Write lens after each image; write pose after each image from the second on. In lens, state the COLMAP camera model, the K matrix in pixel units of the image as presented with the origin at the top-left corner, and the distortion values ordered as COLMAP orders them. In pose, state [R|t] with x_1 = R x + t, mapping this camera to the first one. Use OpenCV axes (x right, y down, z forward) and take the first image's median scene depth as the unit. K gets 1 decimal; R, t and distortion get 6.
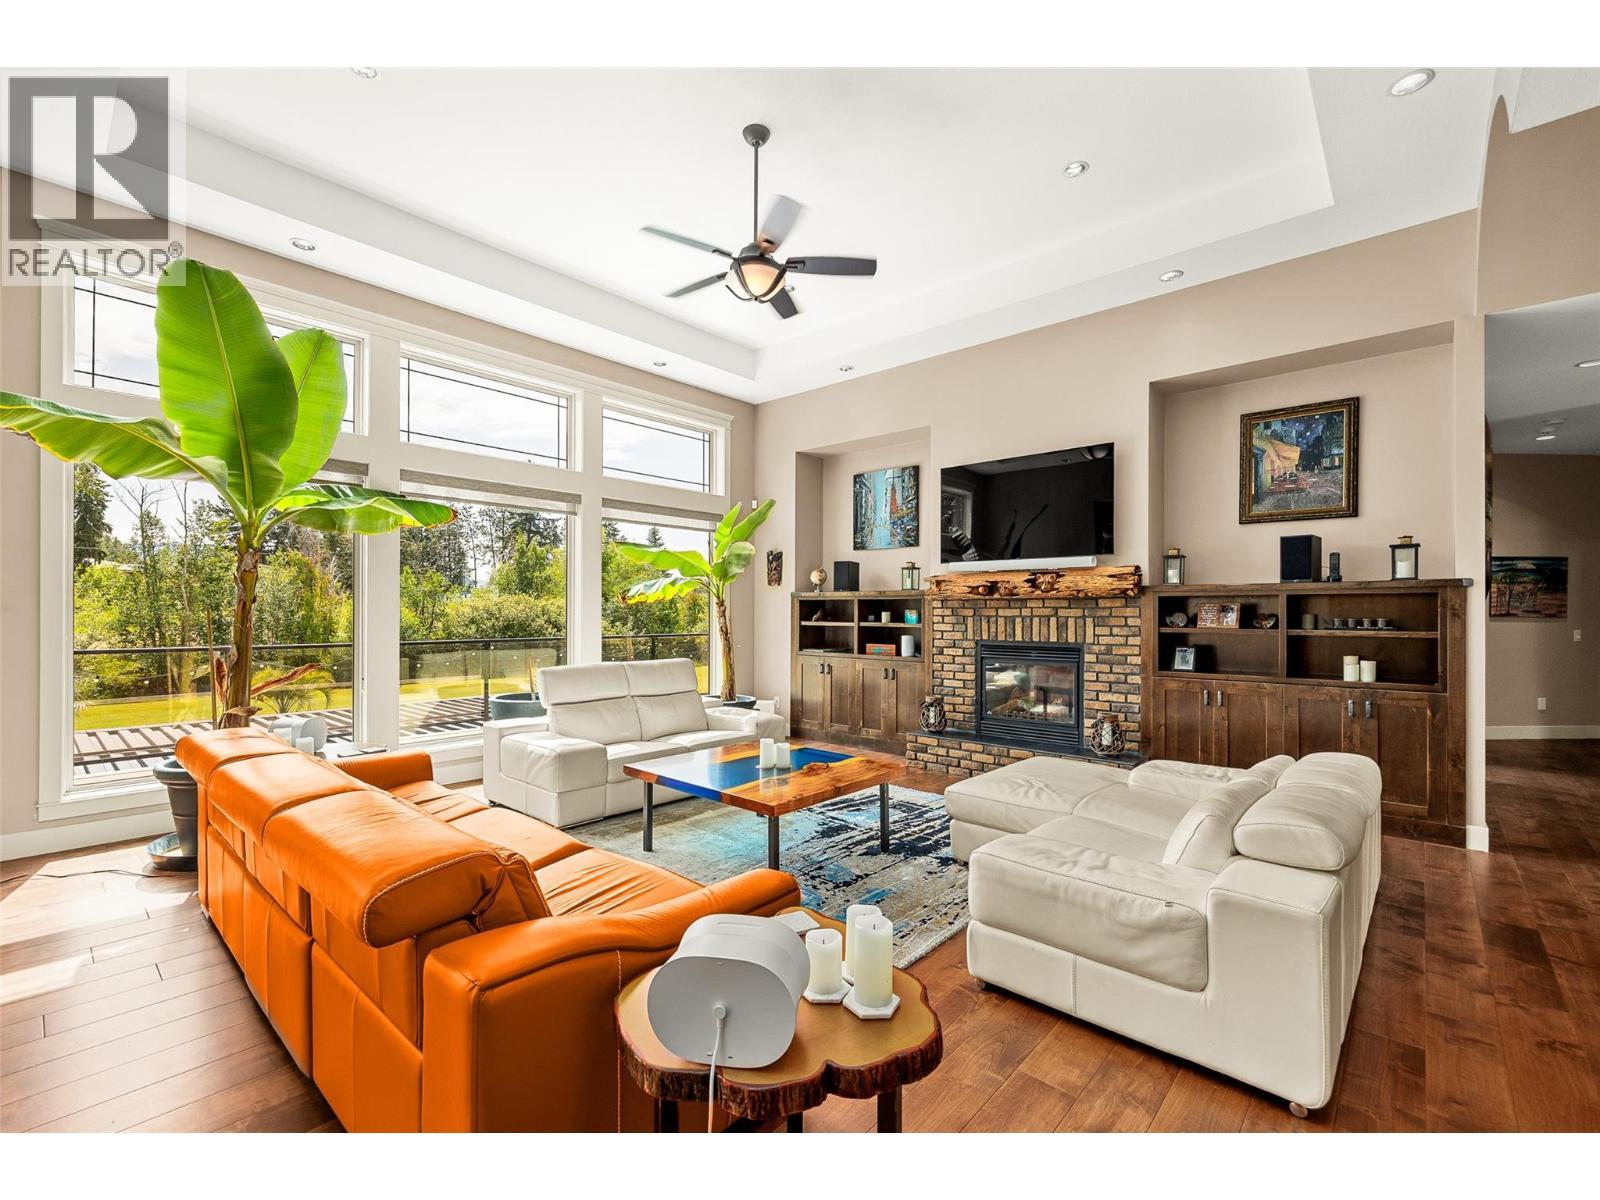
lens RADIAL K [[698.0, 0, 799.4], [0, 698.0, 610.2], [0, 0, 1]] dist [0.000052, -0.000003]
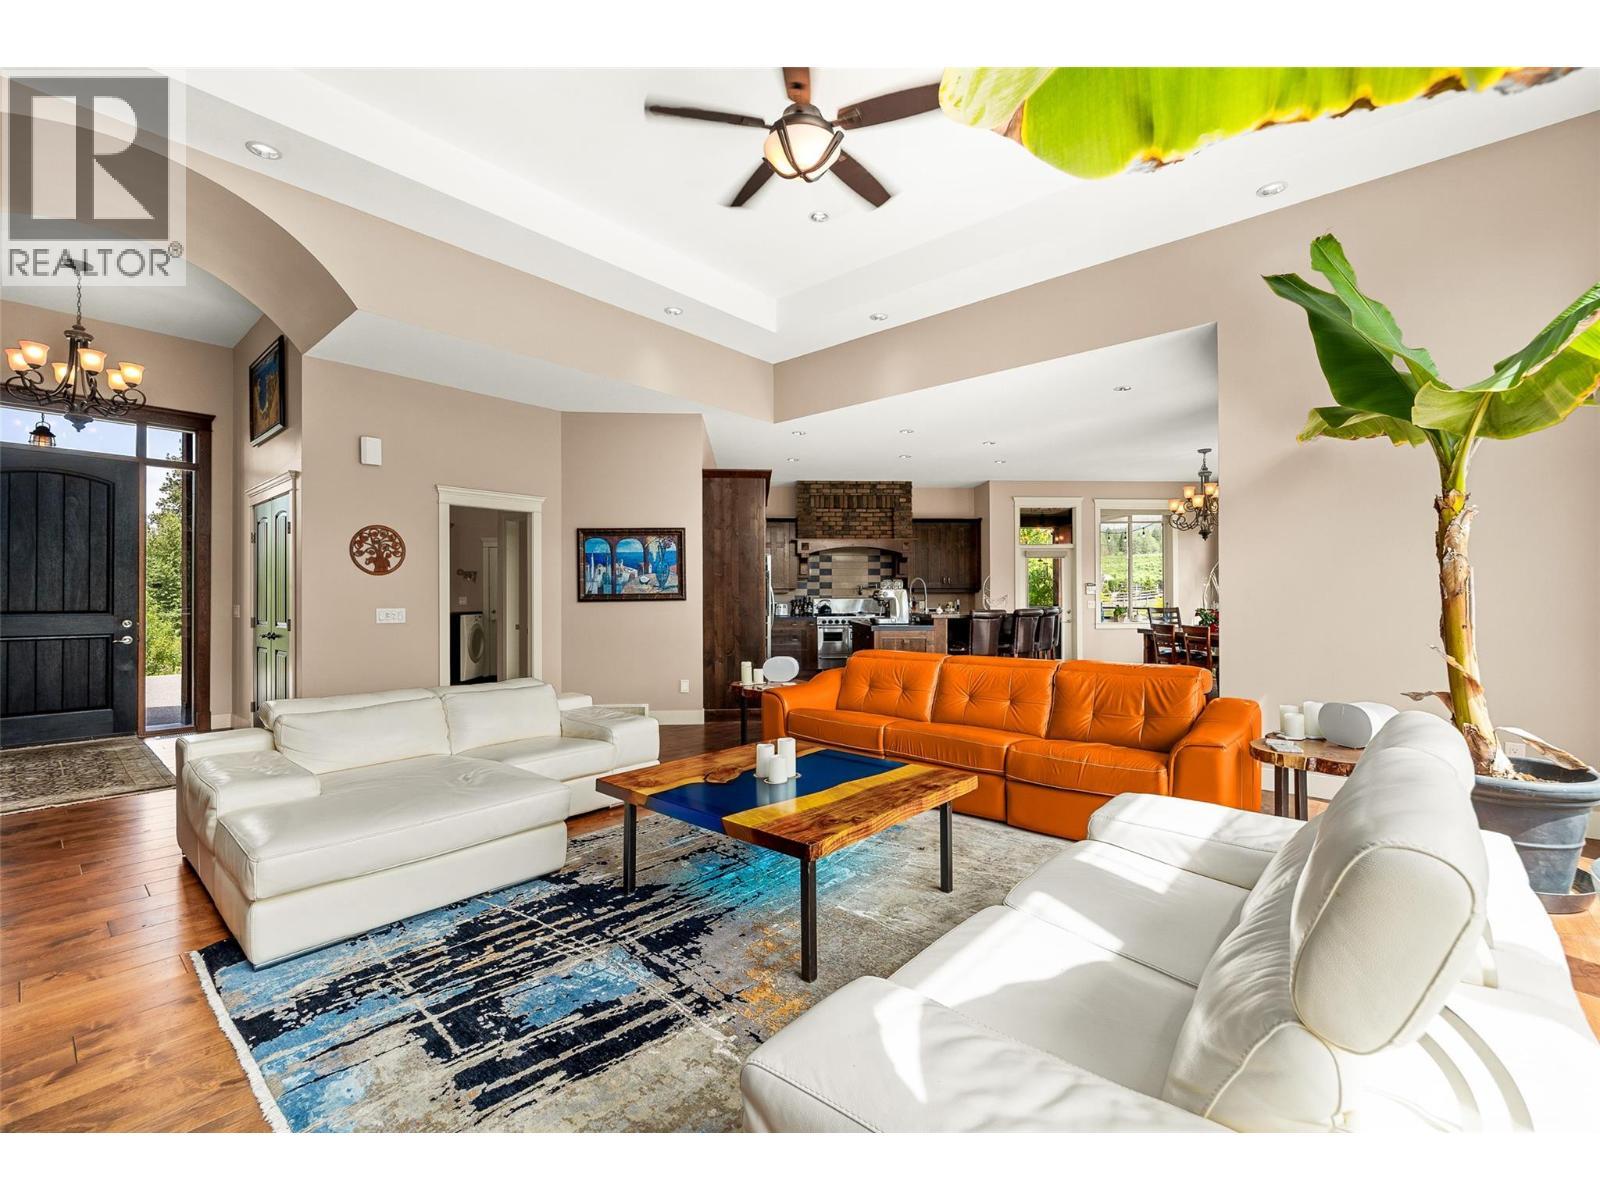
lens RADIAL K [[676.2, 0, 800.0], [0, 676.2, 600.0], [0, 0, 1]] dist [-0.000013, 0.000107]
pose [[-0.999873, -0.003049, -0.015668, -0.044124], [-0.003069, 0.999994, 0.001259, 0.027513], [0.015664, 0.001307, -0.999876, 1.581005]]
